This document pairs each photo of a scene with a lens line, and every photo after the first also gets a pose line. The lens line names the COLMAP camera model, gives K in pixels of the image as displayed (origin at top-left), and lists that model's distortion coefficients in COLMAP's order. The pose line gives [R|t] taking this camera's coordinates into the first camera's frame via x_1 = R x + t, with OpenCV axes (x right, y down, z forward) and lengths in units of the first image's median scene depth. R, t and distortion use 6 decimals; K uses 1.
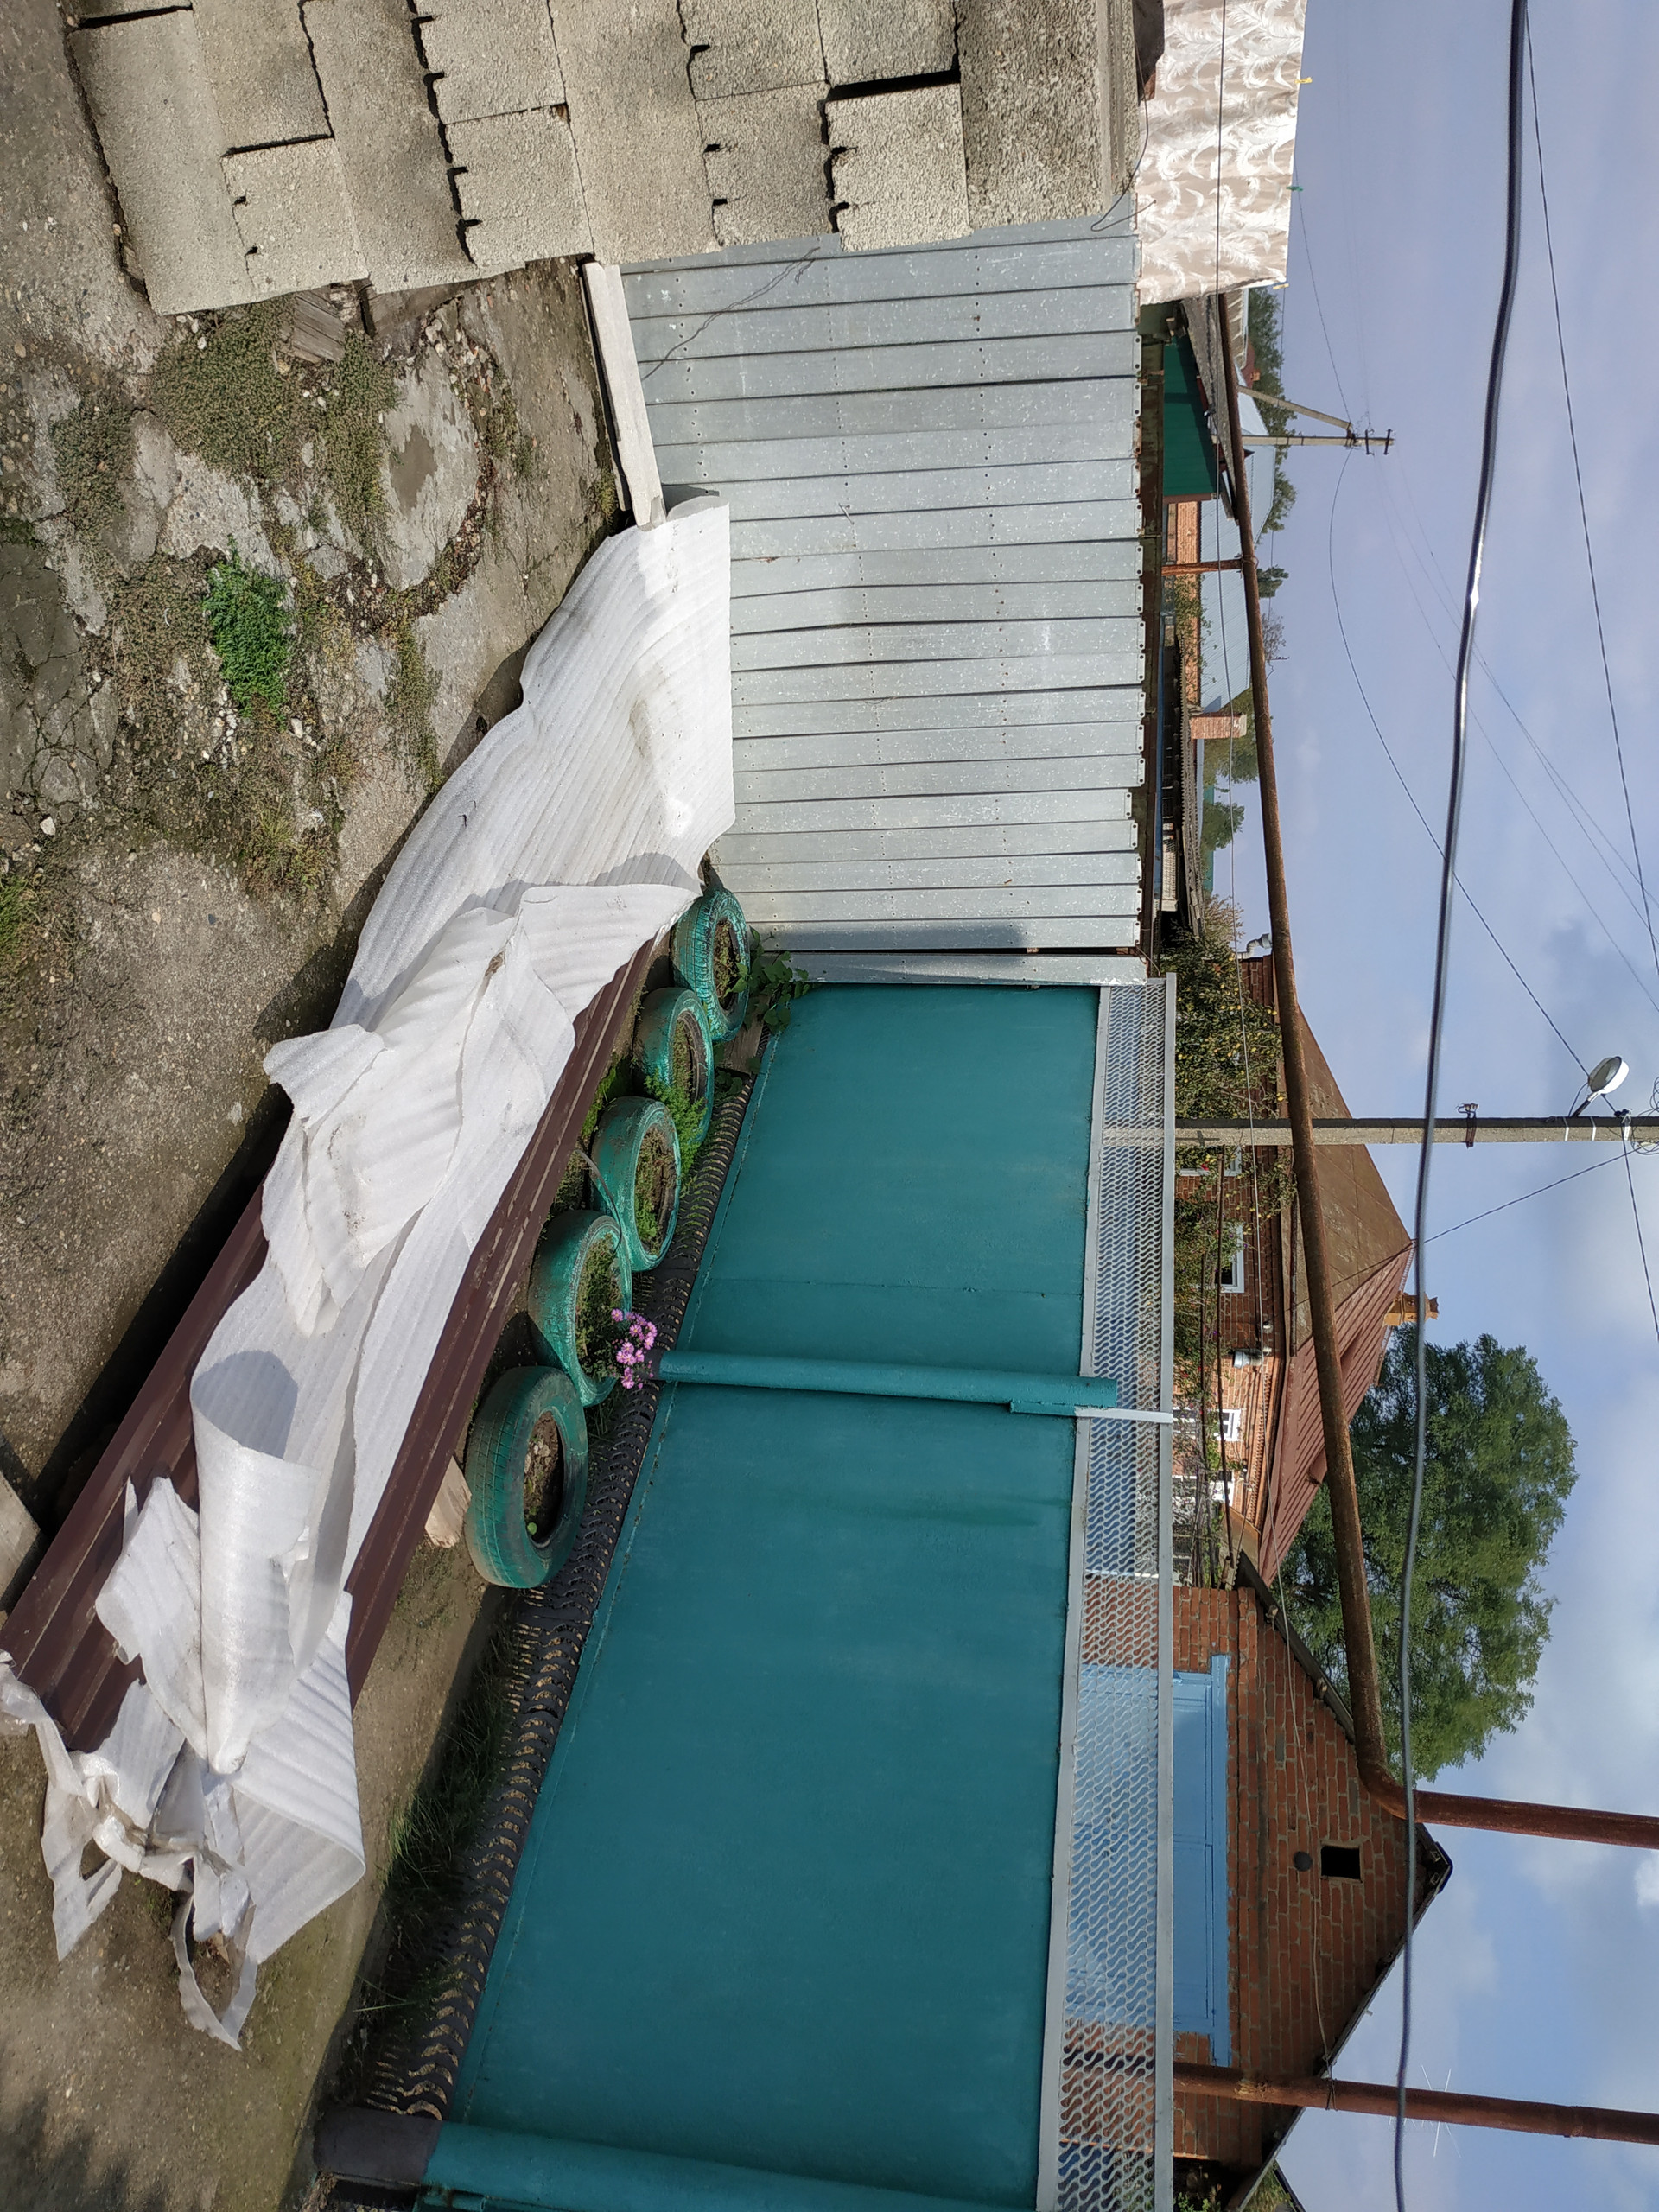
lens RADIAL K [[1611.7, 0, 825.7], [0, 1611.7, 1099.3], [0, 0, 1]] dist [0.018009, -0.033575]
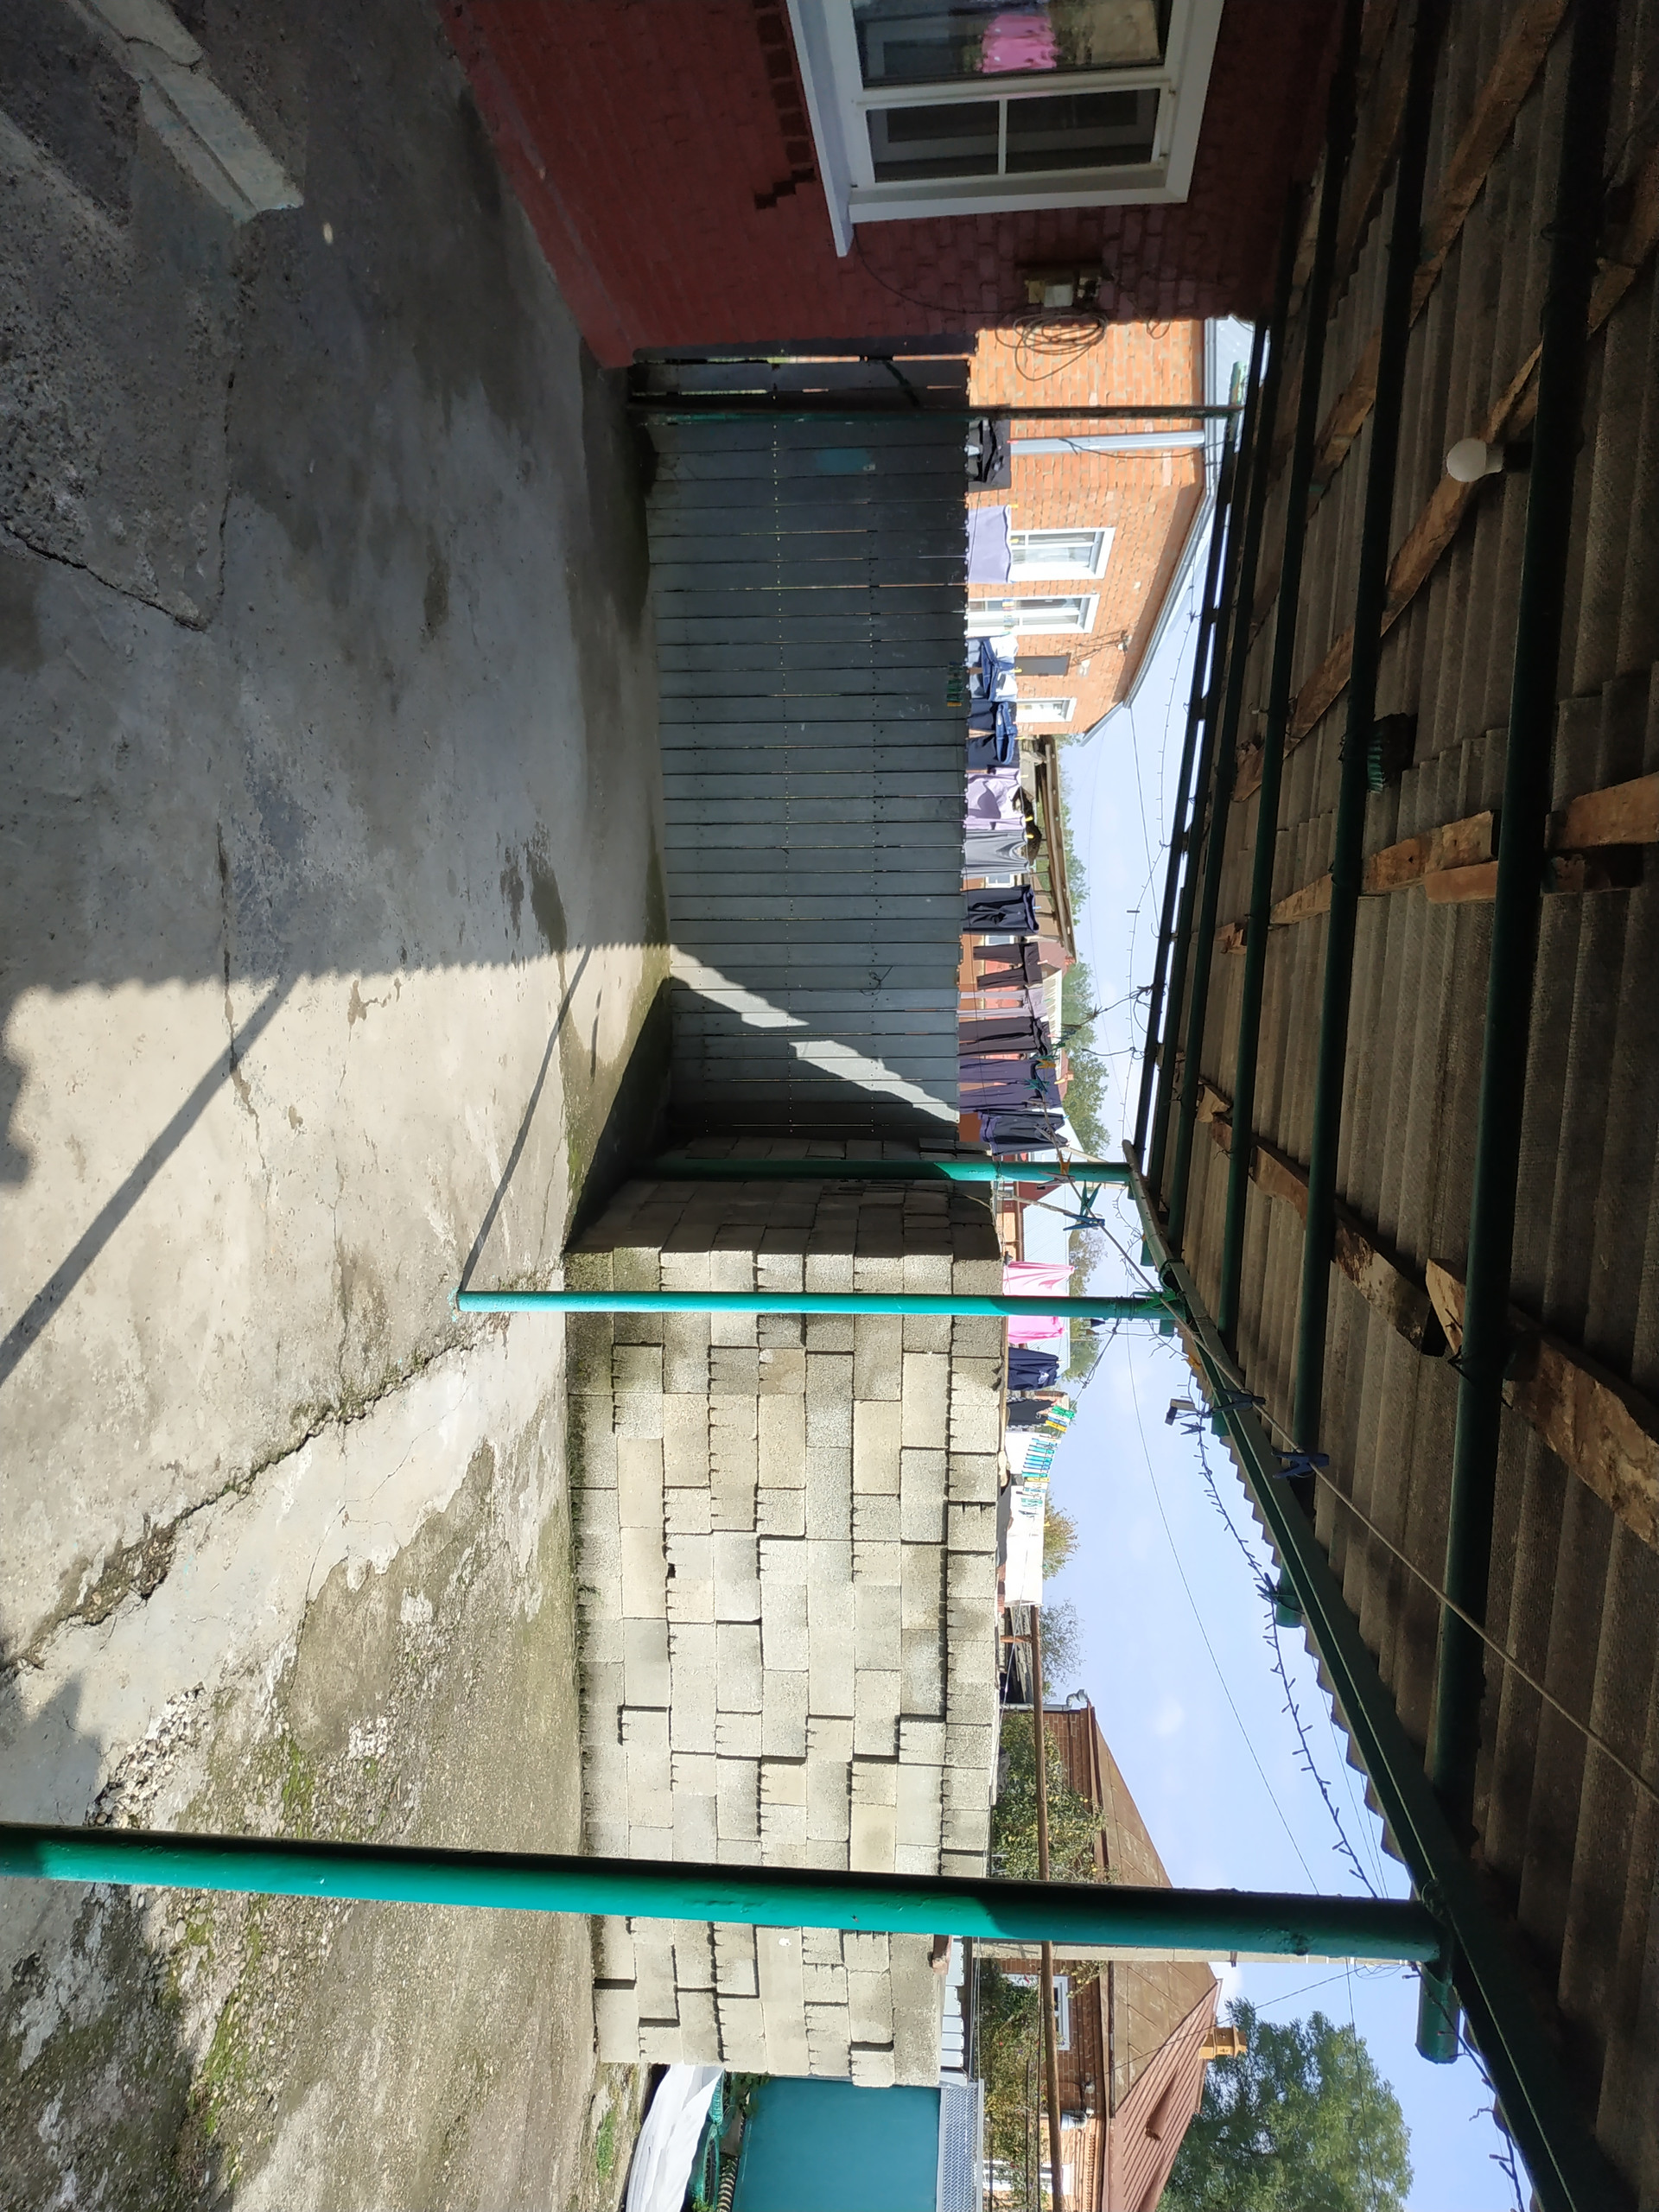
lens RADIAL K [[1611.7, 0, 836.9], [0, 1611.7, 1097.4], [0, 0, 1]] dist [0.018009, -0.033575]
pose [[0.994245, 0.051111, 0.094148, -0.060150], [-0.017577, 0.944766, -0.327275, -0.193346], [-0.105675, 0.323736, 0.940227, -0.365997]]
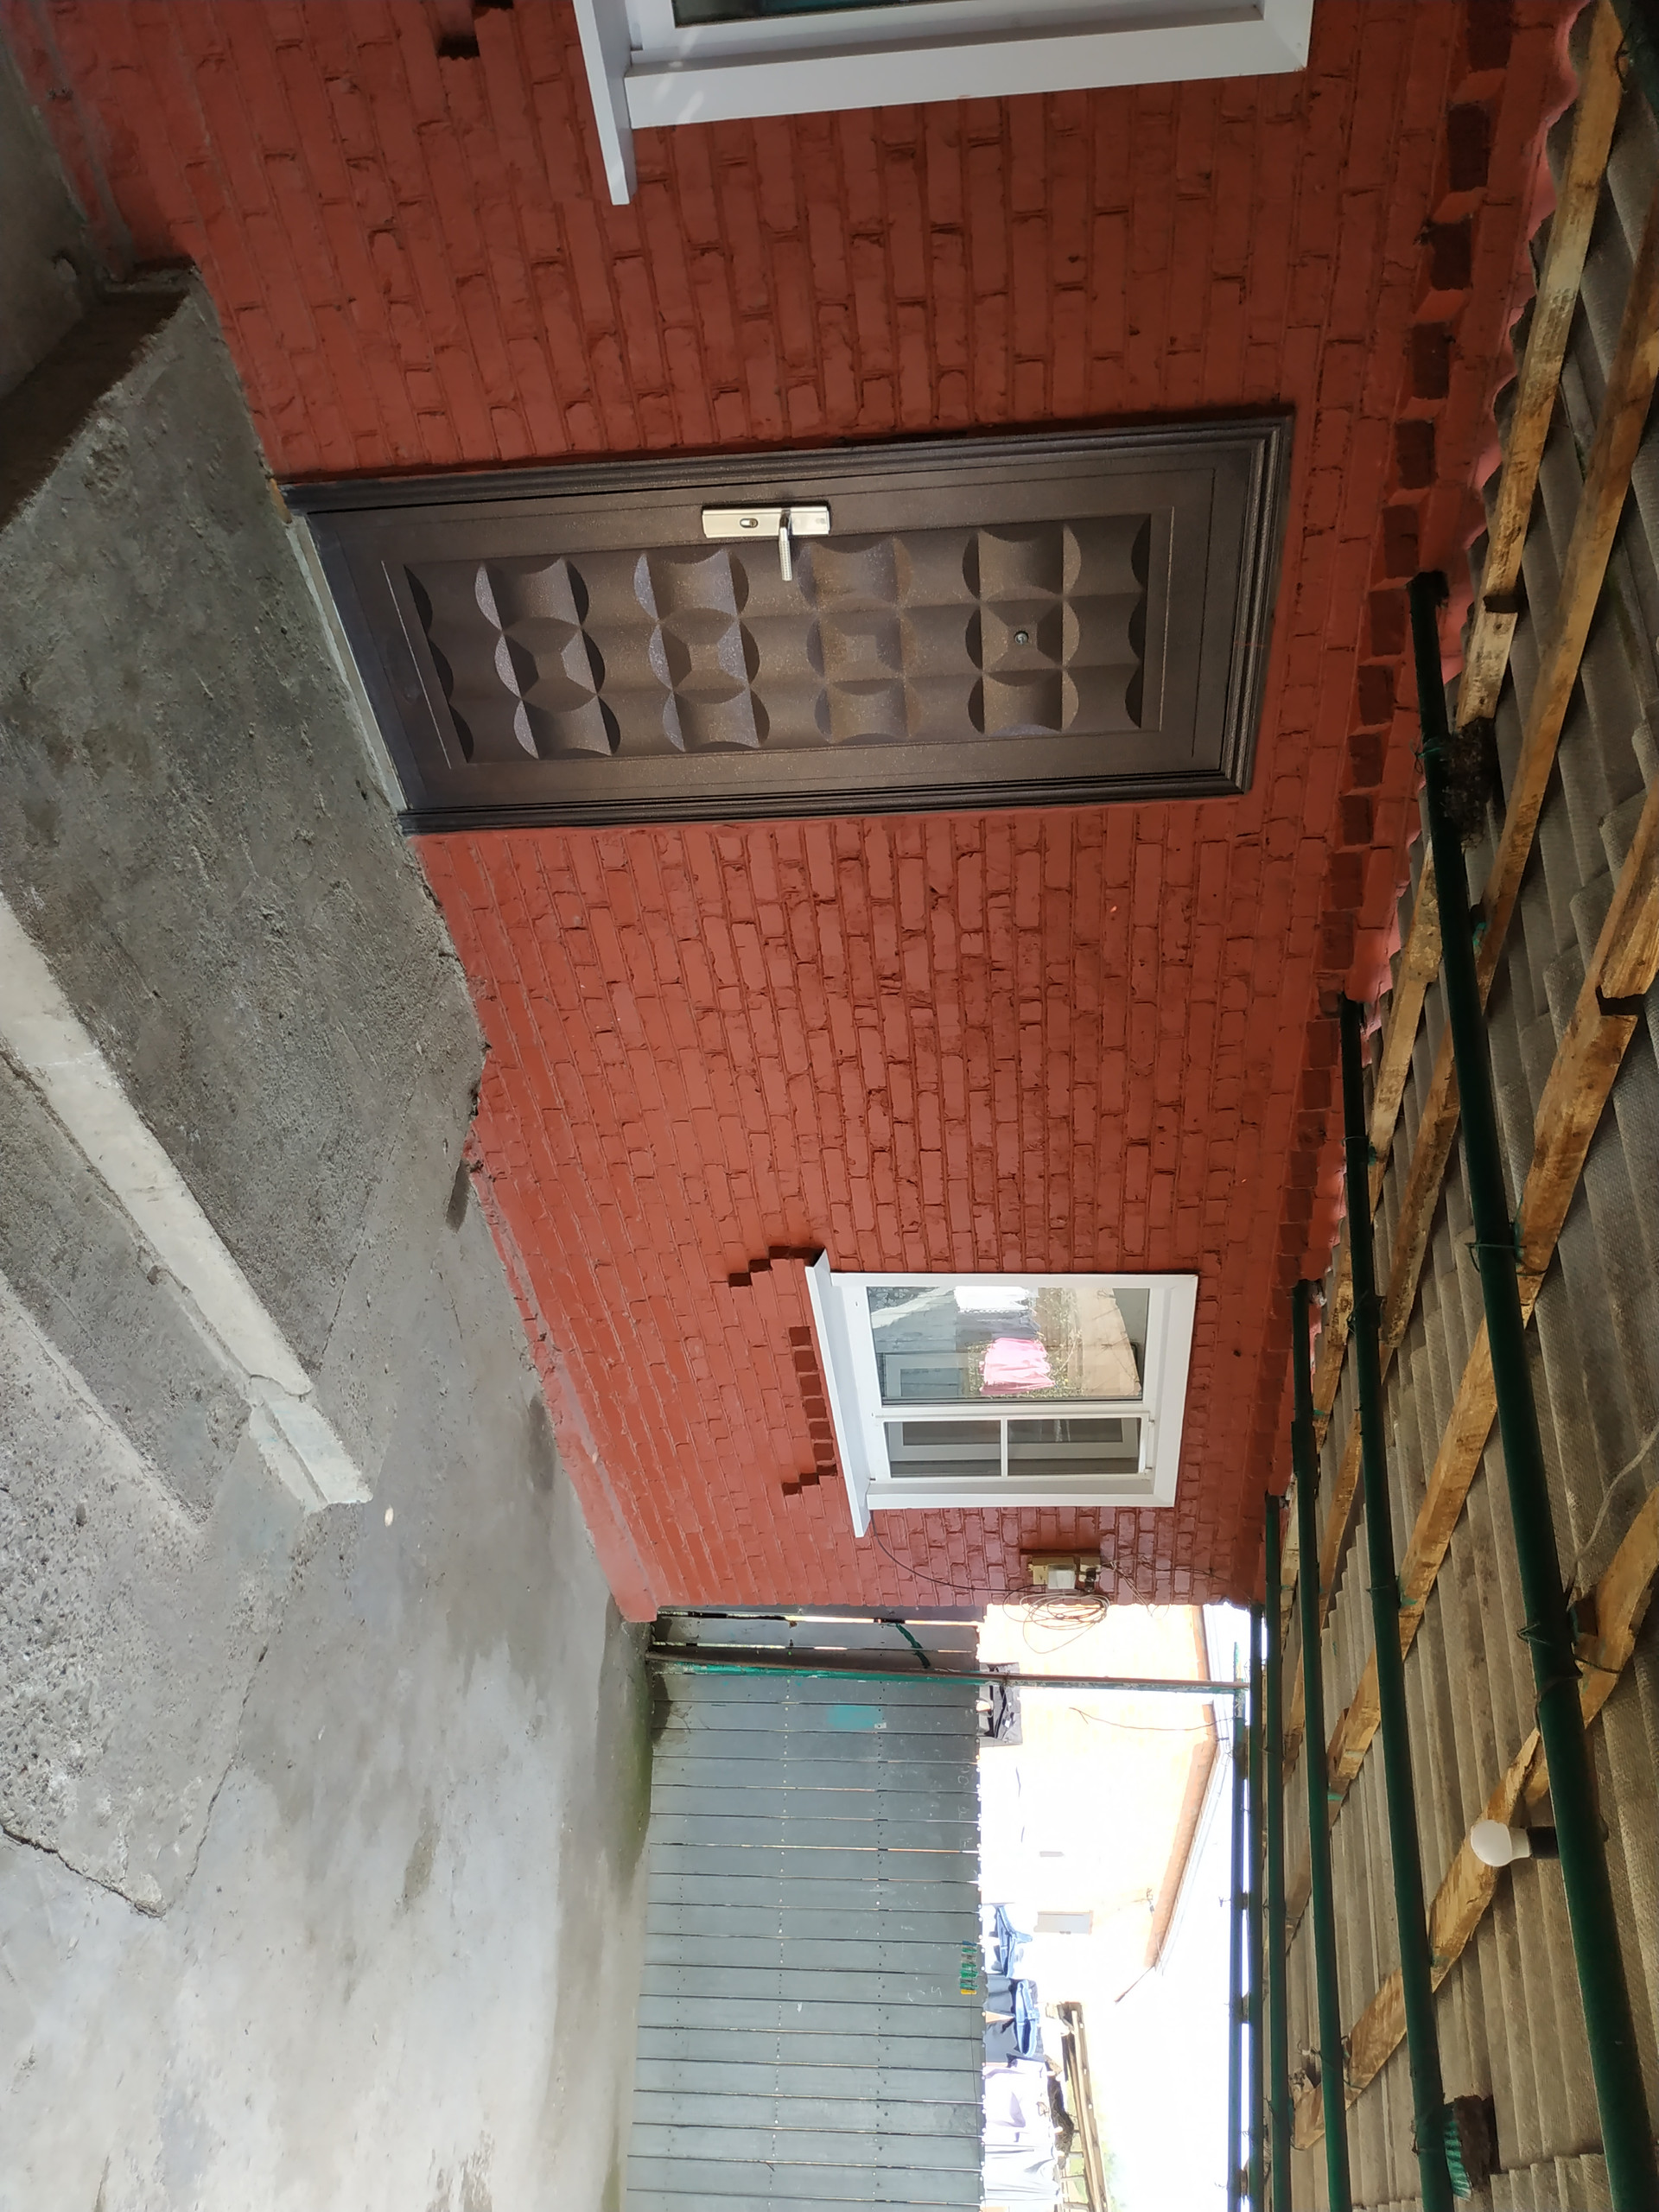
lens RADIAL K [[1611.7, 0, 828.2], [0, 1611.7, 1109.8], [0, 0, 1]] dist [0.018009, -0.033575]
pose [[0.990515, 0.136954, 0.011123, -0.060626], [-0.059391, 0.499727, -0.864145, -0.202683], [-0.123907, 0.855287, 0.503121, -0.372186]]
